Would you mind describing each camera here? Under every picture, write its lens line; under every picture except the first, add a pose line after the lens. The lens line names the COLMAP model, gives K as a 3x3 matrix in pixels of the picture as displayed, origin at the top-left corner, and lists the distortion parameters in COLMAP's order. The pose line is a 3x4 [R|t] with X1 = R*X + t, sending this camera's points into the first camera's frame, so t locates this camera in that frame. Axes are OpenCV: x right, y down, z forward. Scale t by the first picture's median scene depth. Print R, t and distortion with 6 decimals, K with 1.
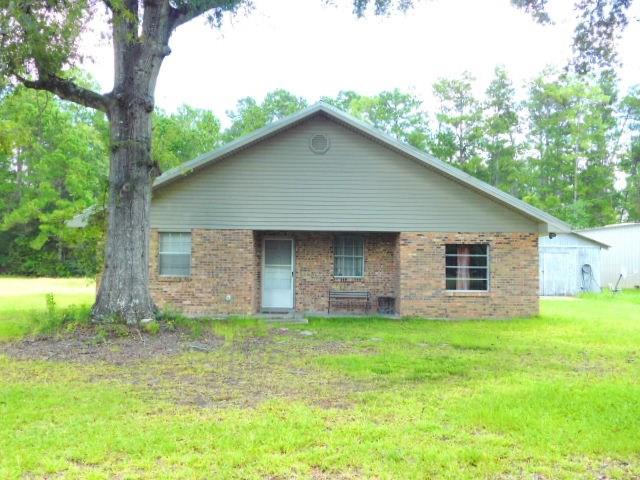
lens RADIAL K [[565.0, 0, 320.0], [0, 565.0, 240.0], [0, 0, 1]] dist [-0.002649, -0.000980]
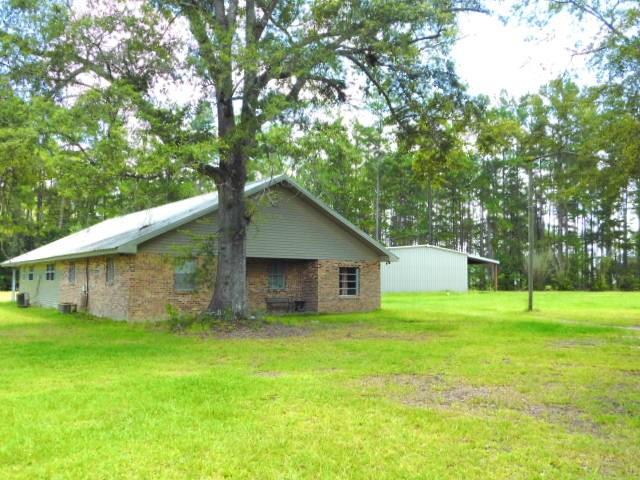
lens RADIAL K [[565.0, 0, 320.0], [0, 565.0, 240.0], [0, 0, 1]] dist [-0.002649, -0.000980]
pose [[0.790056, 0.035048, 0.612032, -0.830162], [-0.021752, 0.999338, -0.029148, -0.023111], [-0.612649, 0.009715, 0.790296, -0.267437]]
